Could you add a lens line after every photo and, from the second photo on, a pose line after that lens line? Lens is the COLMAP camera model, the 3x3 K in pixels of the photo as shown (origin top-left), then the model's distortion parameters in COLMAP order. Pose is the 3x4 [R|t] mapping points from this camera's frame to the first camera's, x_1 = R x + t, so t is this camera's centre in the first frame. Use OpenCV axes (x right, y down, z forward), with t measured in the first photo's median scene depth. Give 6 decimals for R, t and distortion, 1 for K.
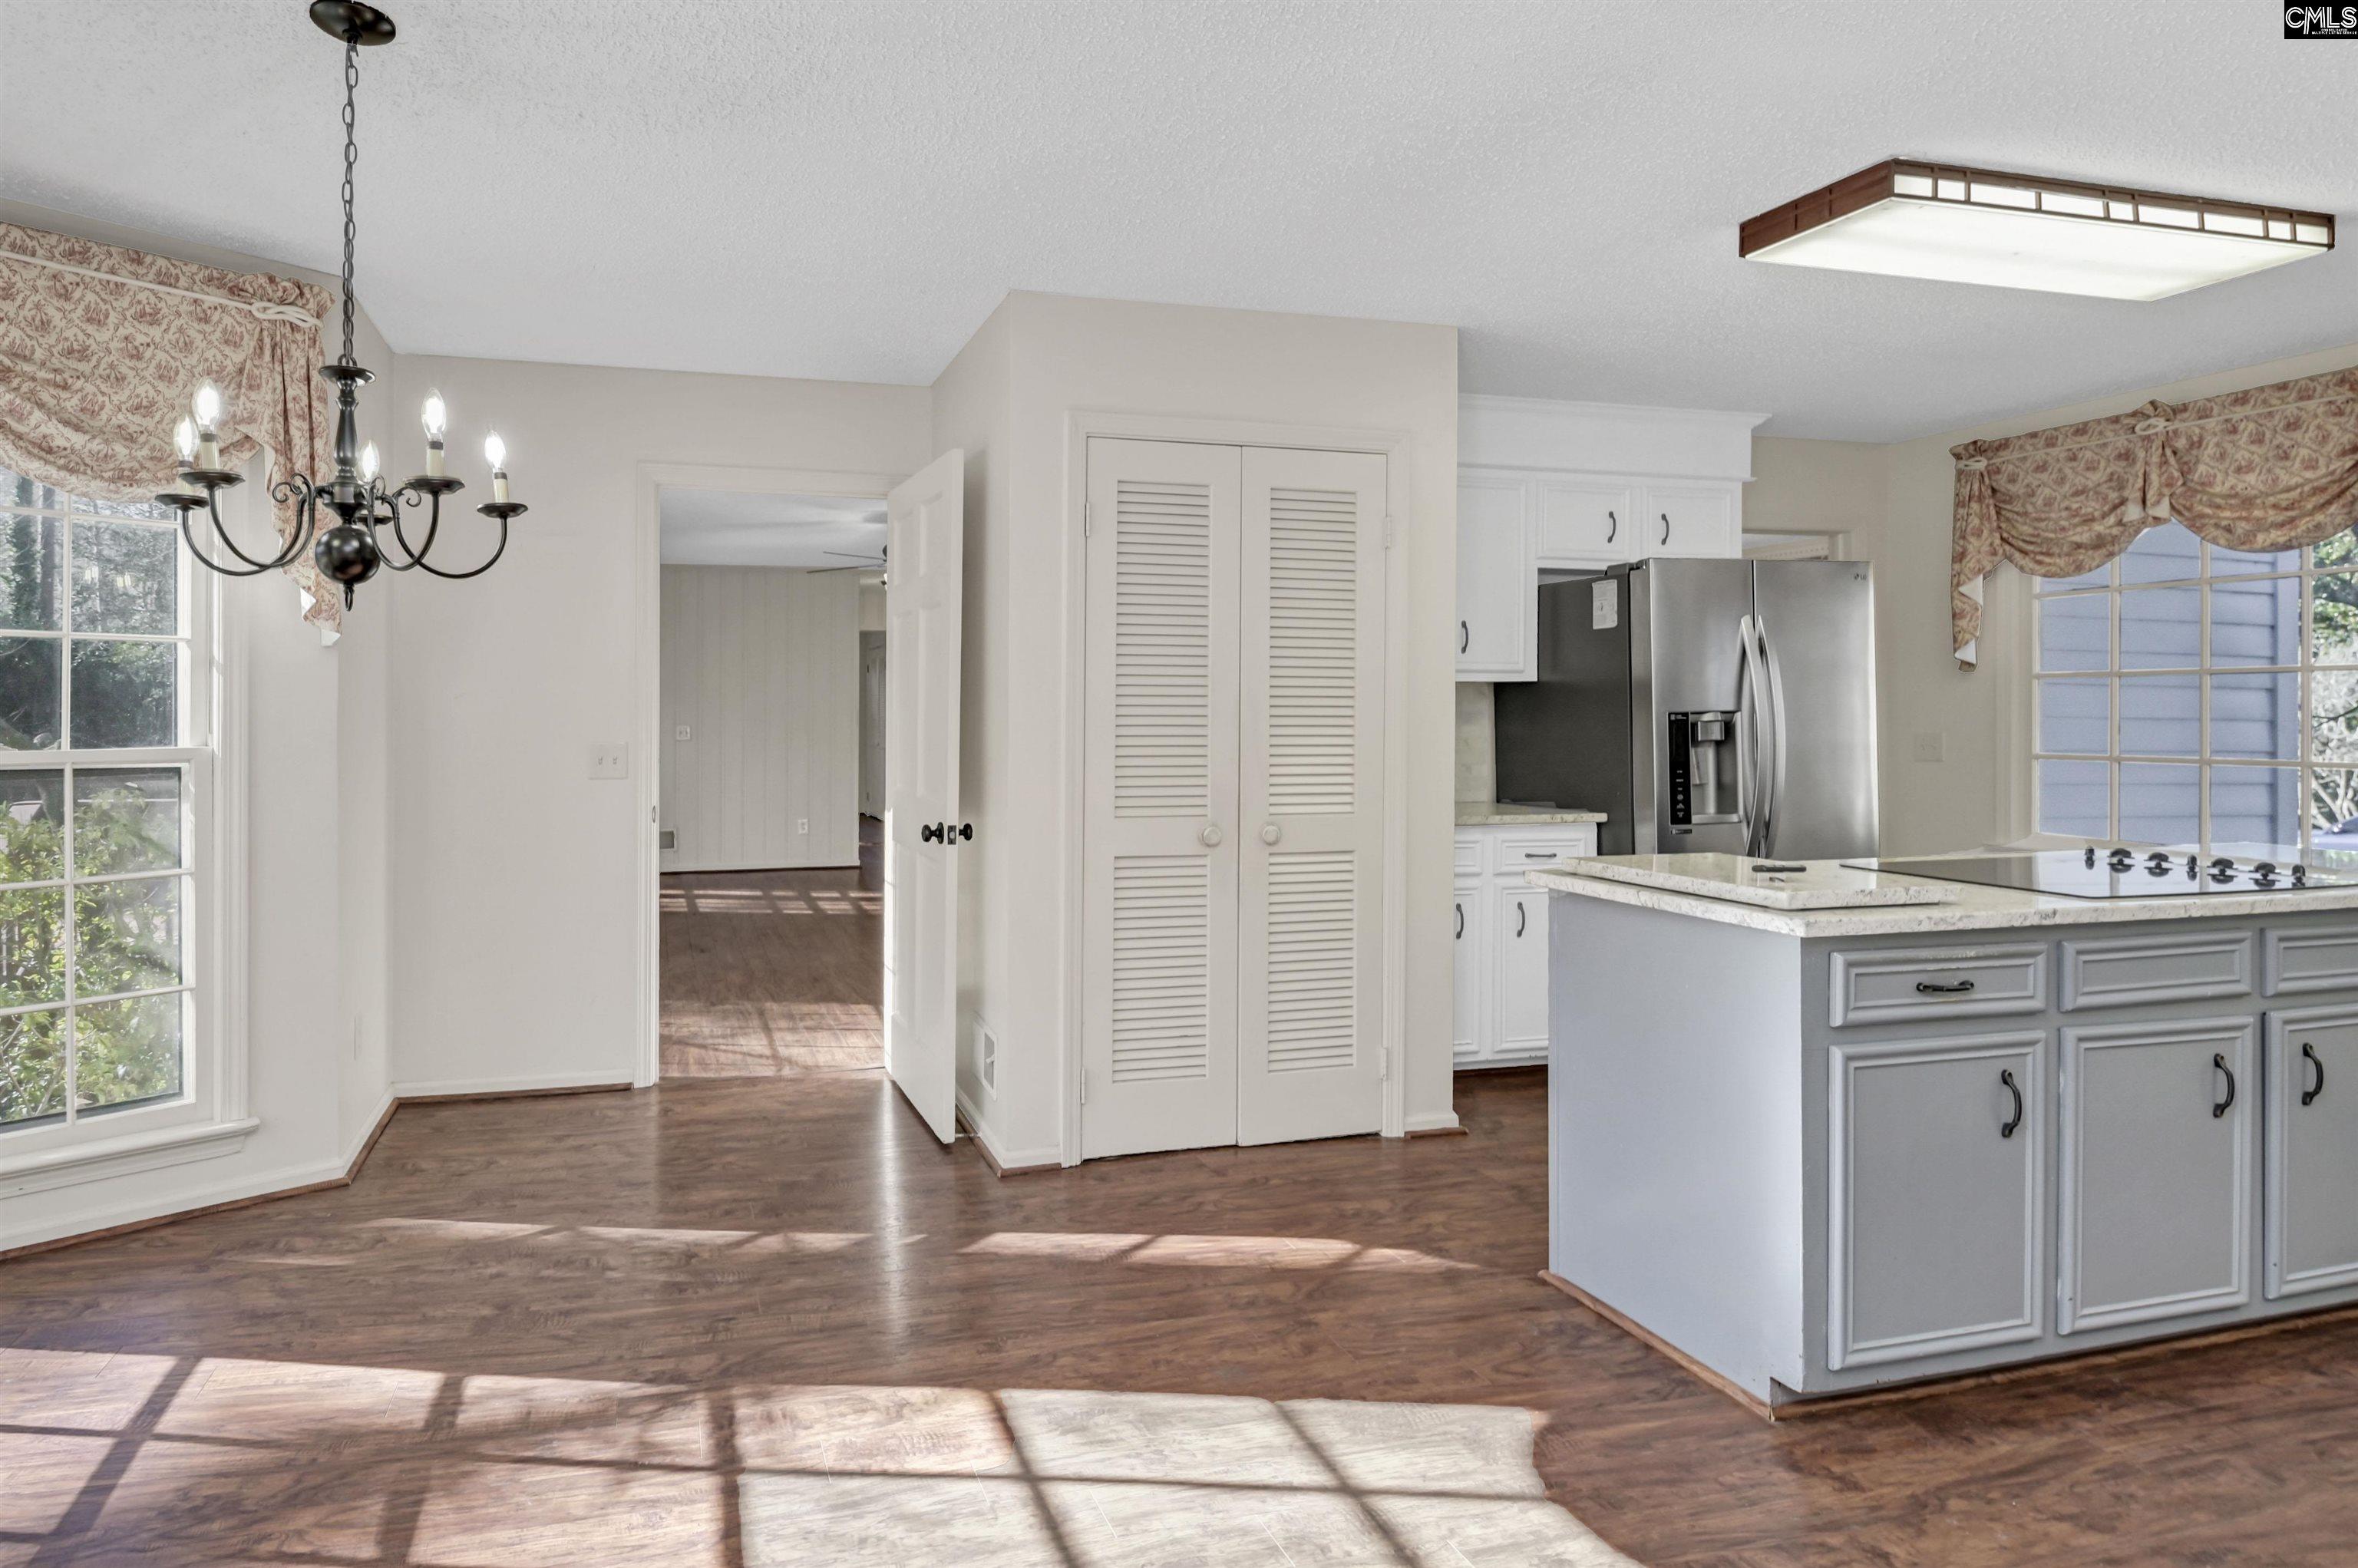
lens RADIAL K [[1261.0, 0, 948.1], [0, 1261.0, 691.5], [0, 0, 1]] dist [-0.004286, -0.002930]
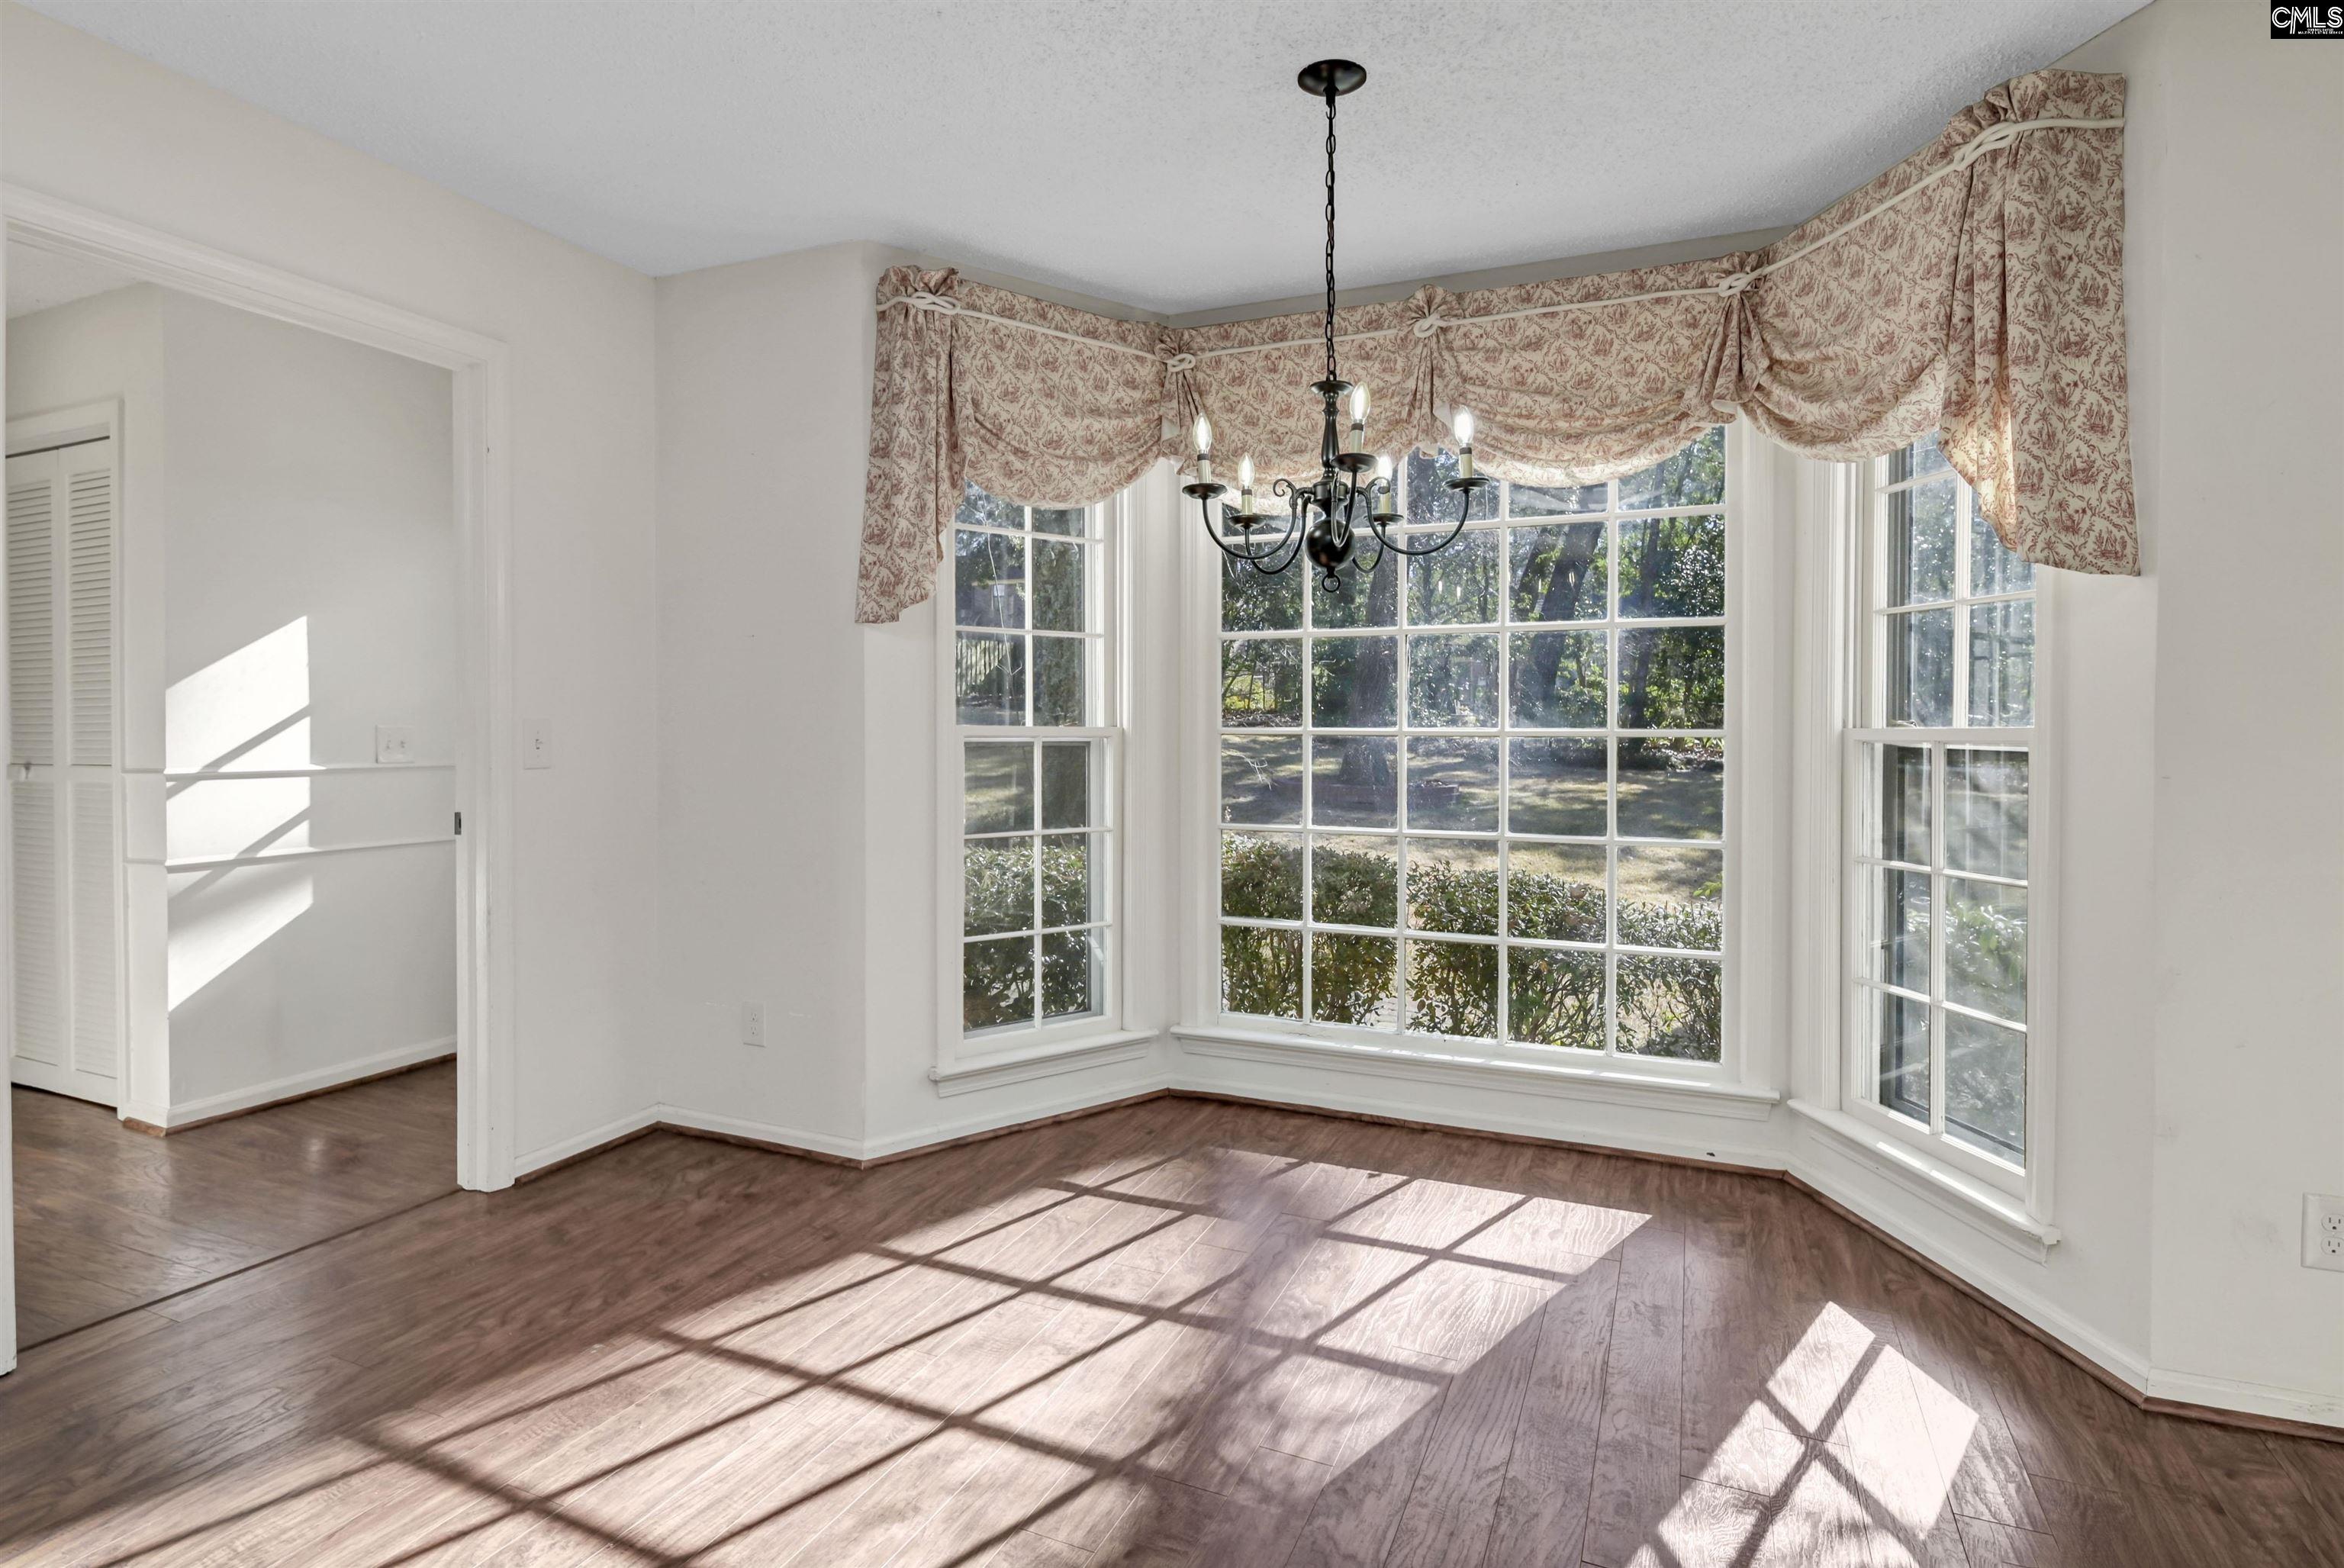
lens RADIAL K [[1202.6, 0, 1171.9], [0, 1202.6, 748.0], [0, 0, 1]] dist [-0.017853, 0.000202]
pose [[-0.599996, 0.009972, -0.799941, 0.340439], [0.009041, 0.999943, 0.005684, 0.050284], [0.799952, -0.003821, -0.600052, 1.080344]]
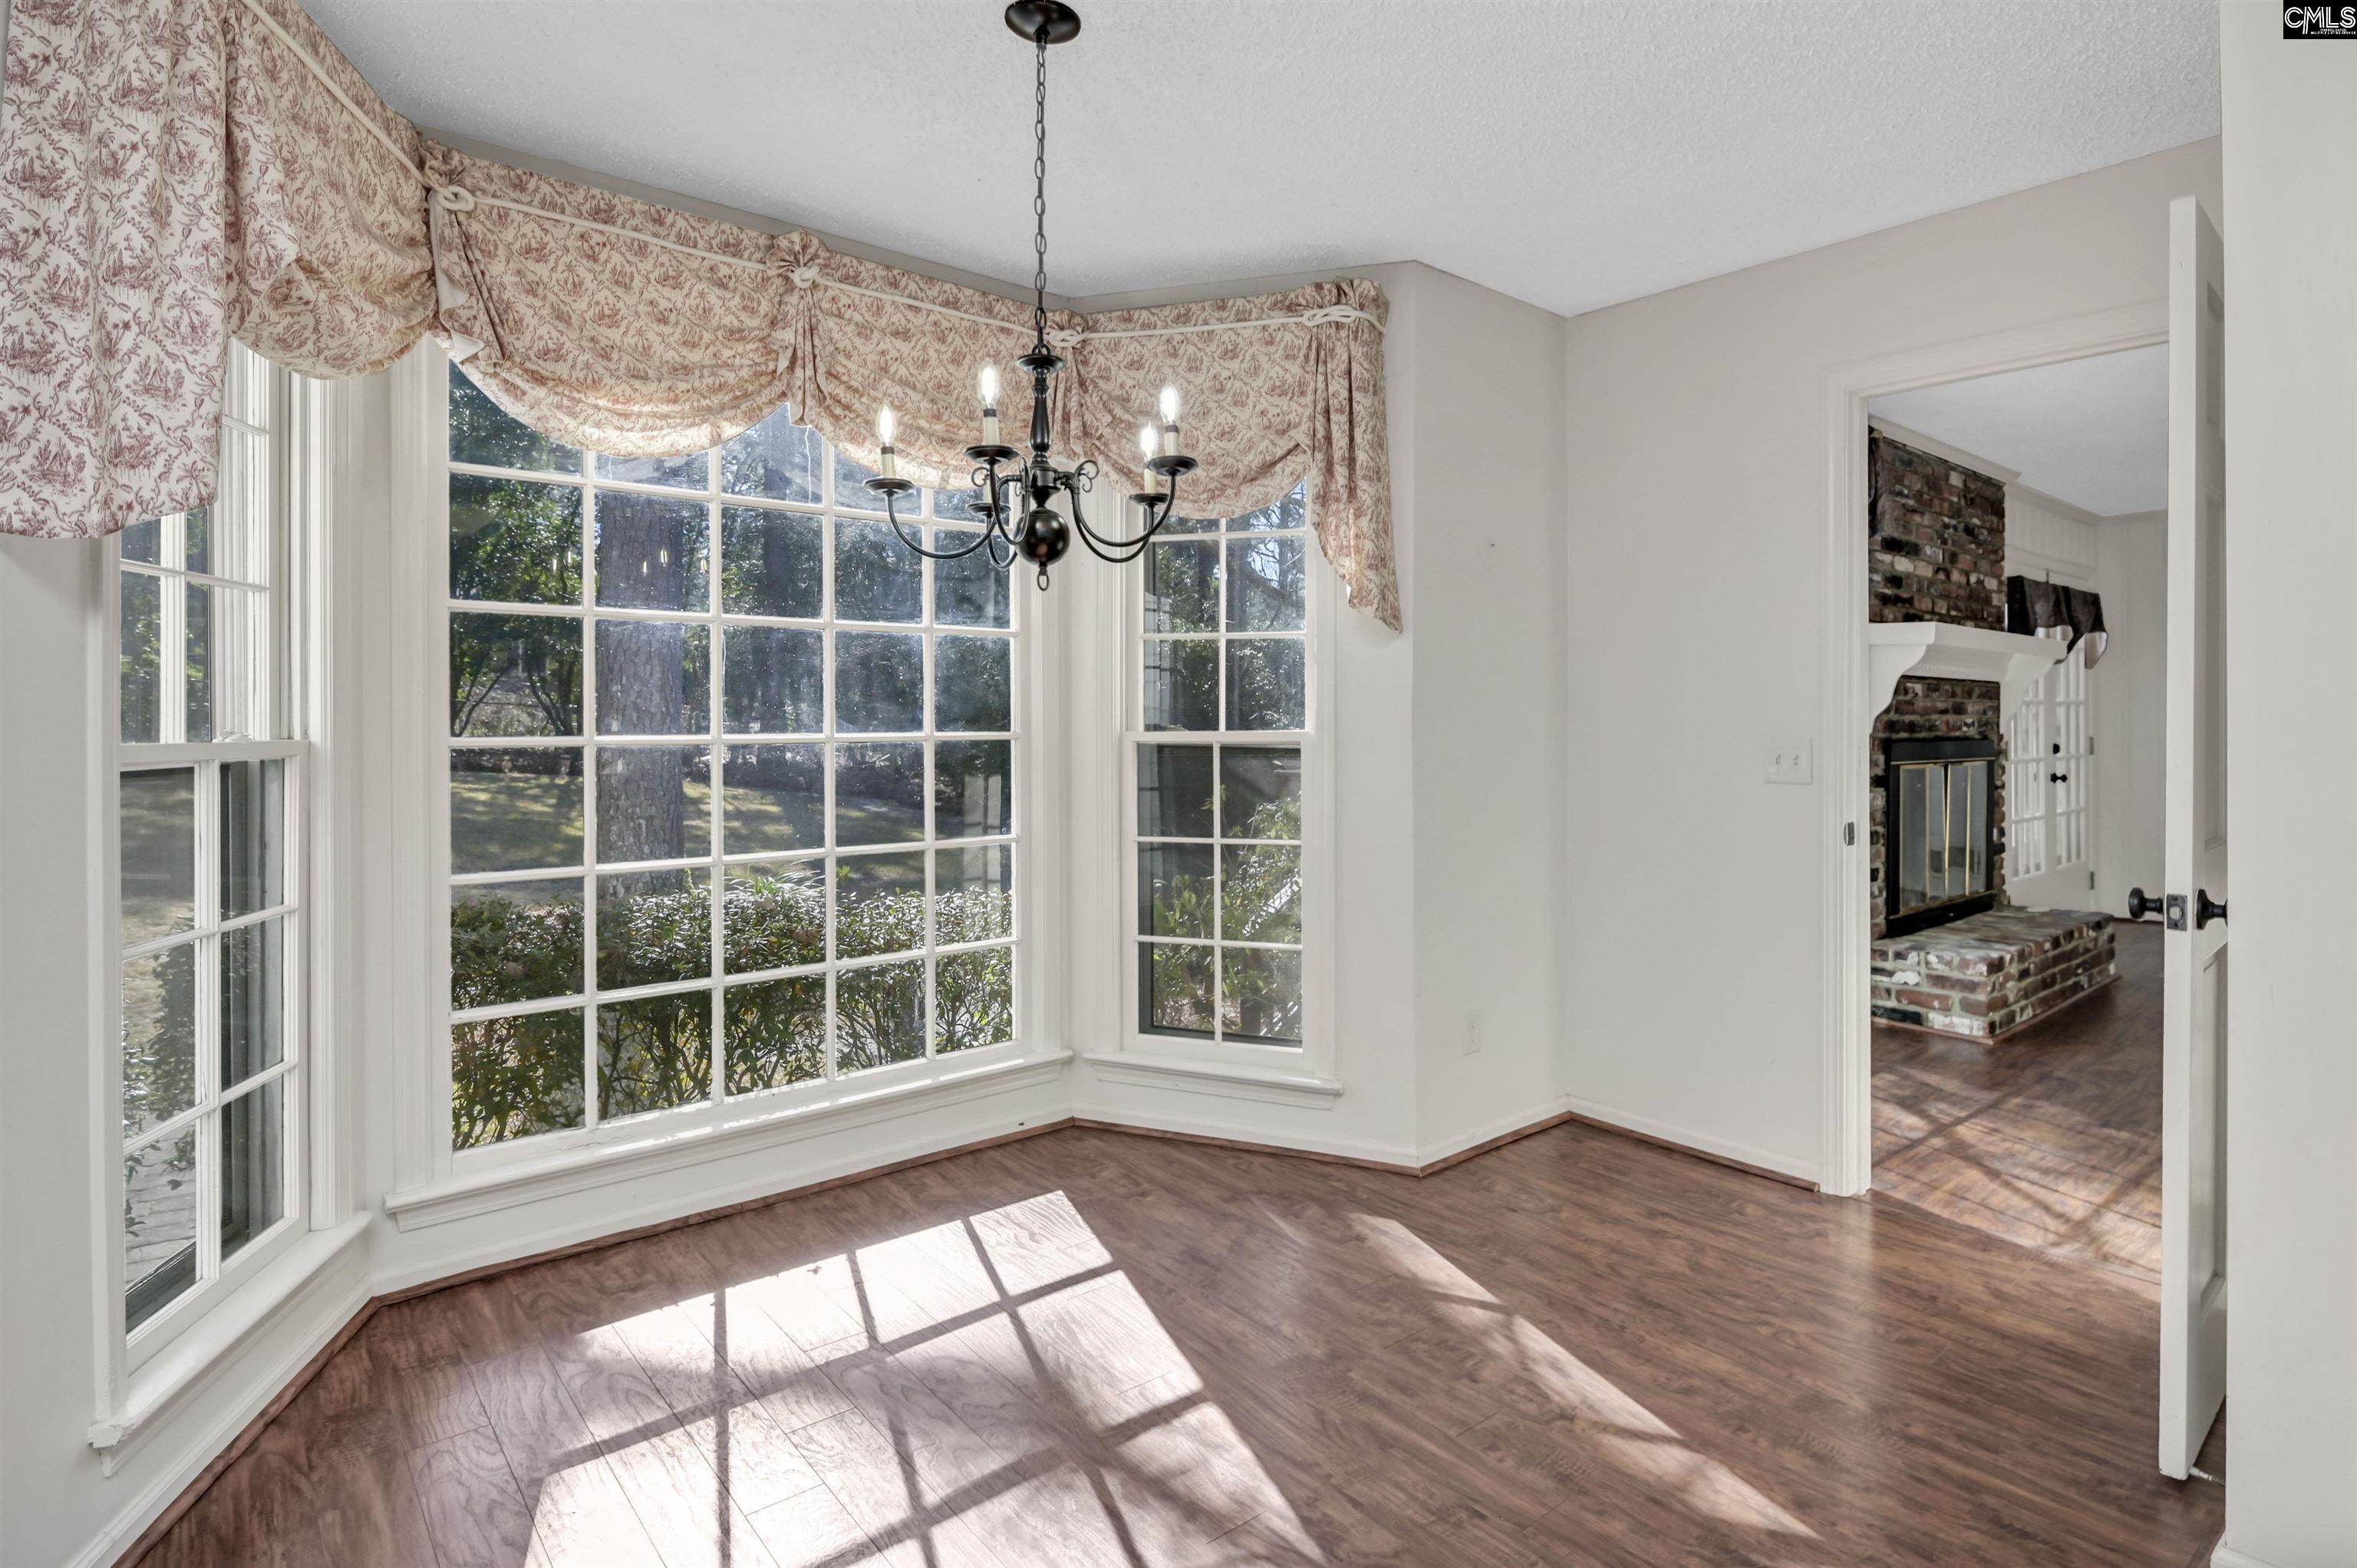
lens RADIAL K [[1209.9, 0, 1178.5], [0, 1209.9, 704.2], [0, 0, 1]] dist [0.016821, -0.016245]
pose [[0.452411, -0.010551, -0.891747, 0.320246], [0.014286, 0.999887, -0.004583, 0.025573], [0.891695, -0.010666, 0.452511, 0.449588]]
